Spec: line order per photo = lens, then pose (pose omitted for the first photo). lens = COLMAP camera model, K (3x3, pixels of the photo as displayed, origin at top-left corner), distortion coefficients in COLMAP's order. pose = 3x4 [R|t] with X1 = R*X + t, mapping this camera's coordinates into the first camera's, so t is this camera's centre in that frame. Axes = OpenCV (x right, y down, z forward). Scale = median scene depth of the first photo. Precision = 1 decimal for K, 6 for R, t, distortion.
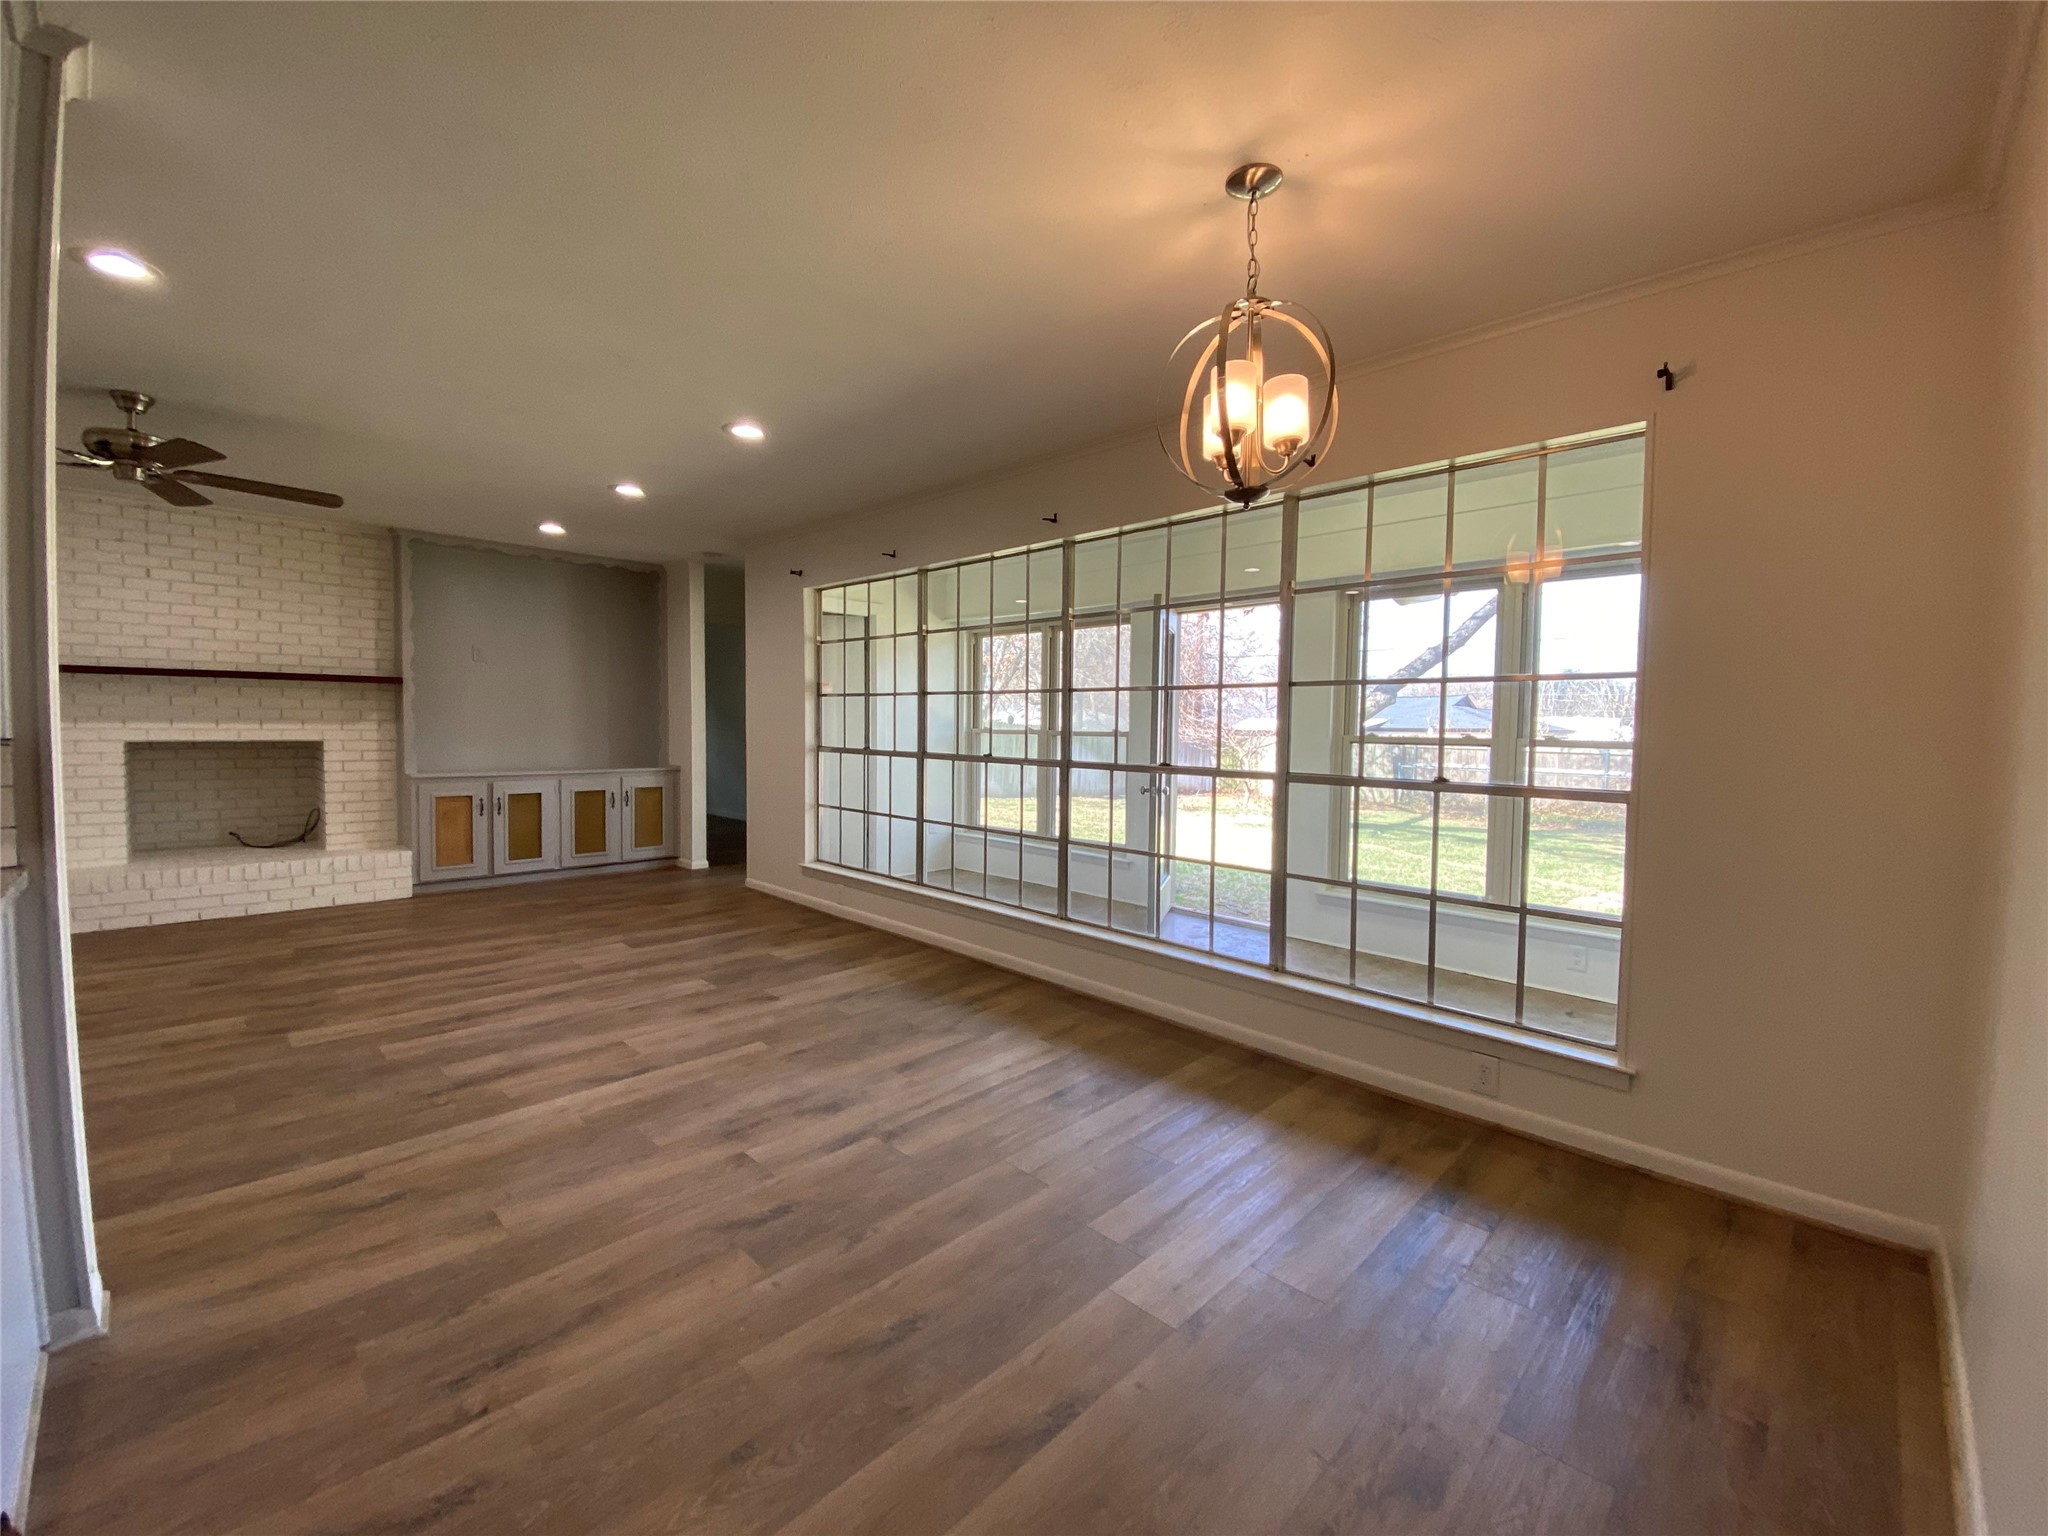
lens RADIAL K [[829.1, 0, 1024.0], [0, 829.1, 768.0], [0, 0, 1]] dist [-0.016710, -0.000266]
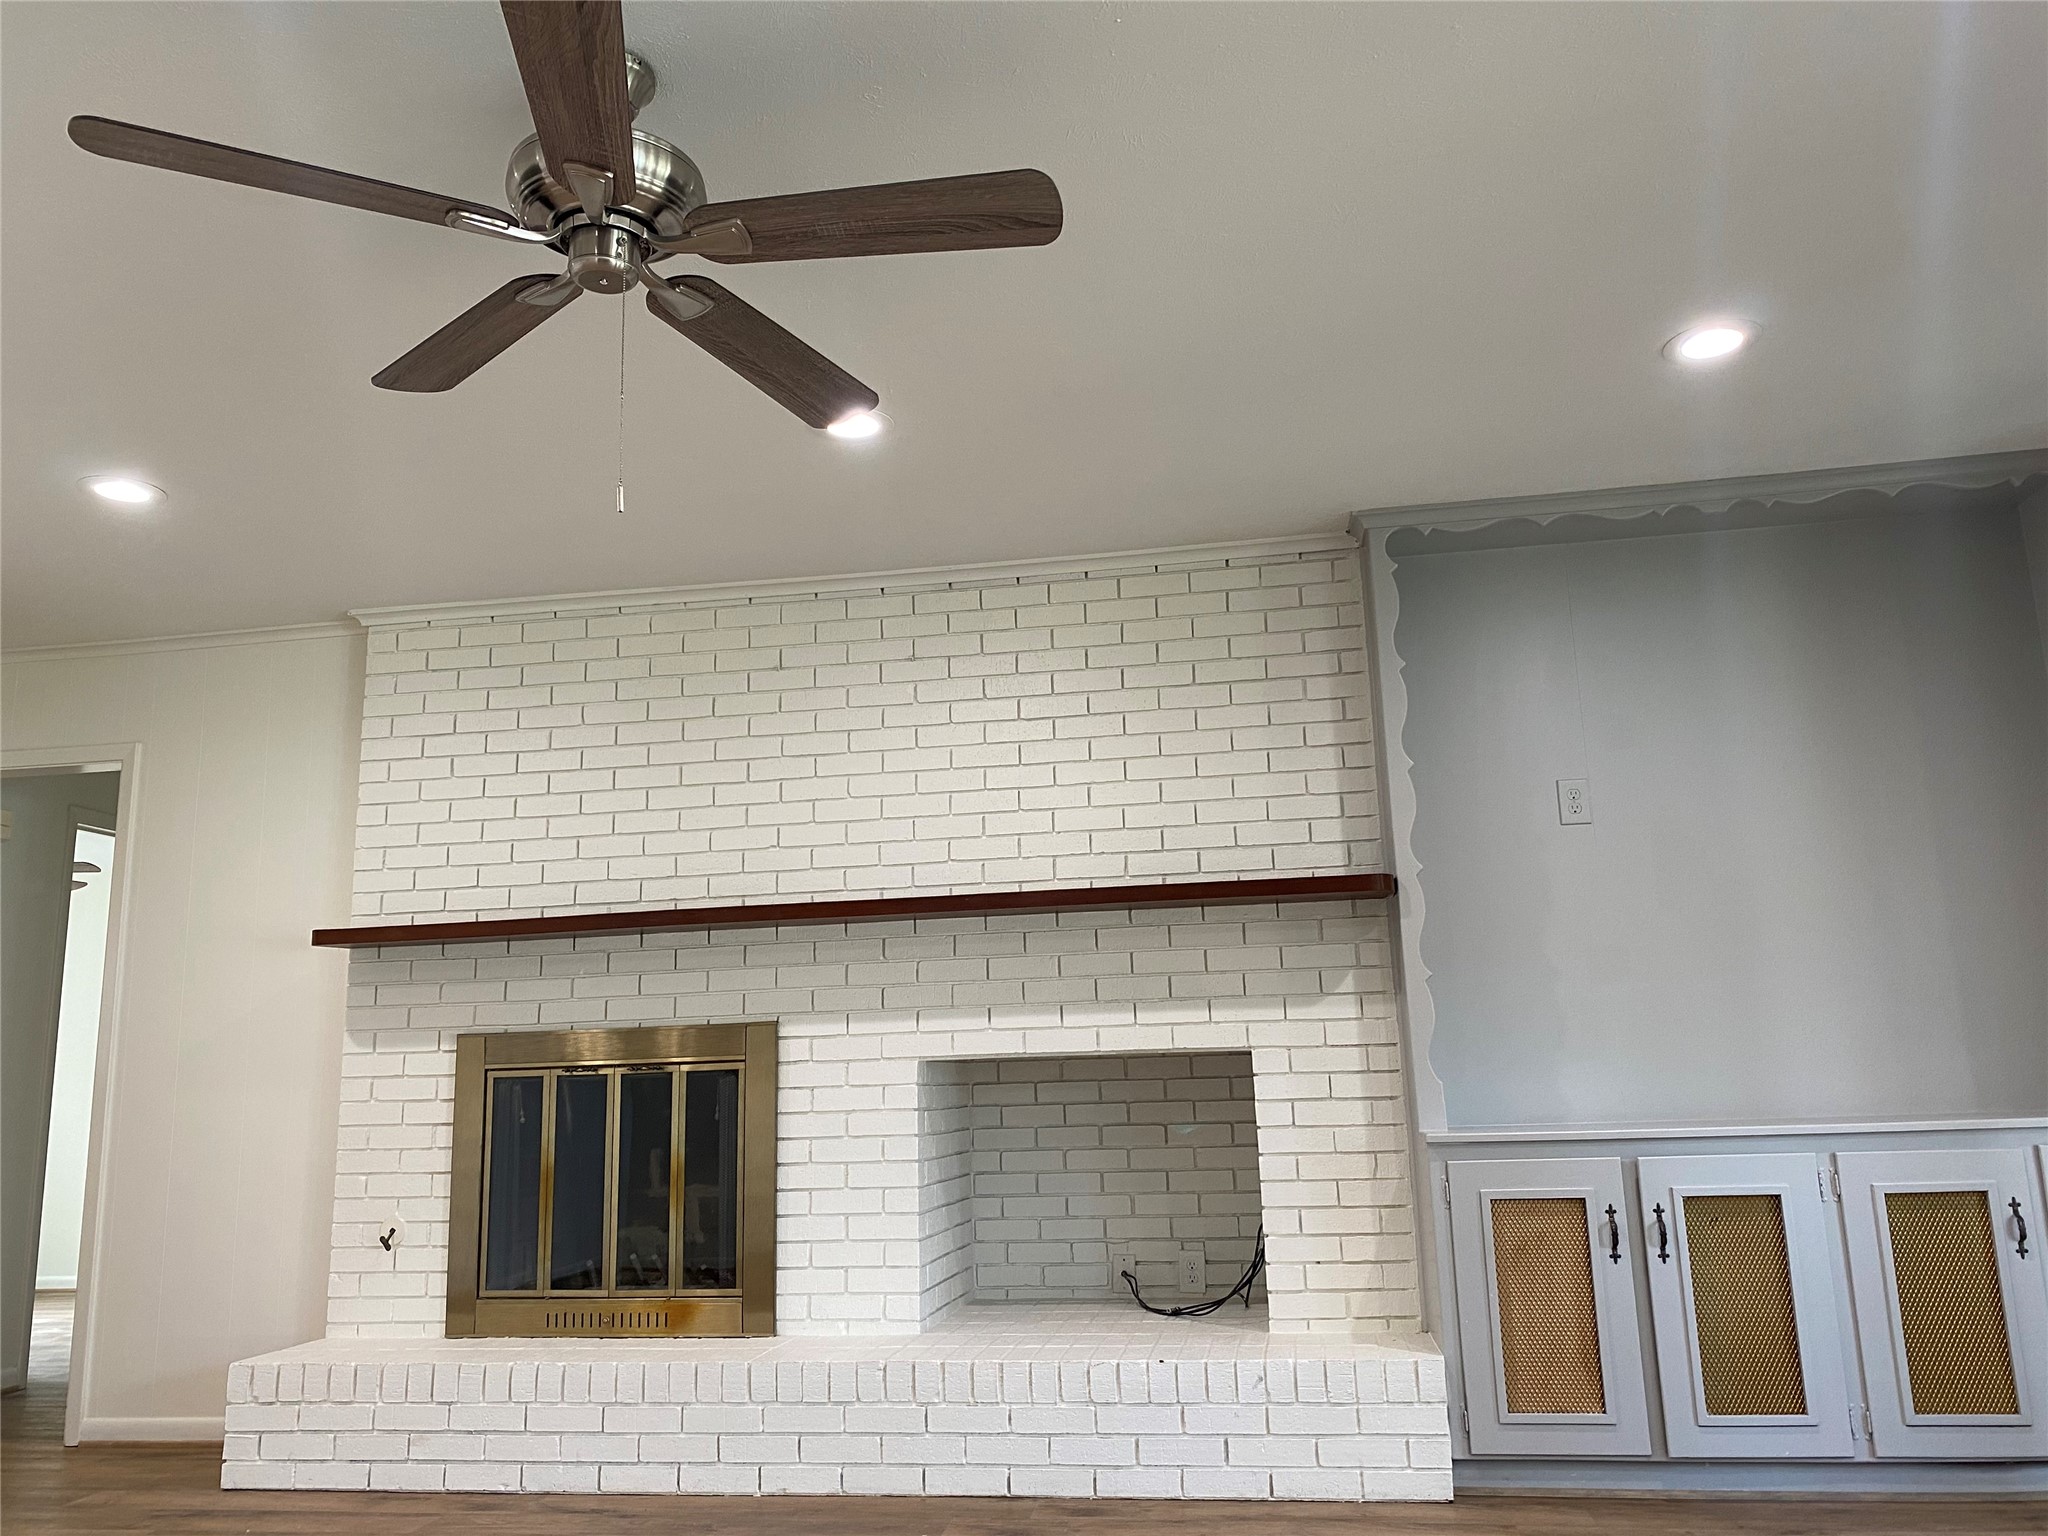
lens RADIAL K [[1626.6, 0, 1024.0], [0, 1626.6, 768.0], [0, 0, 1]] dist [0.157867, -0.229033]
pose [[0.580070, -0.191405, -0.791759, -0.233044], [-0.000992, 0.971834, -0.235664, 0.023322], [0.814566, 0.137487, 0.563542, 0.409772]]
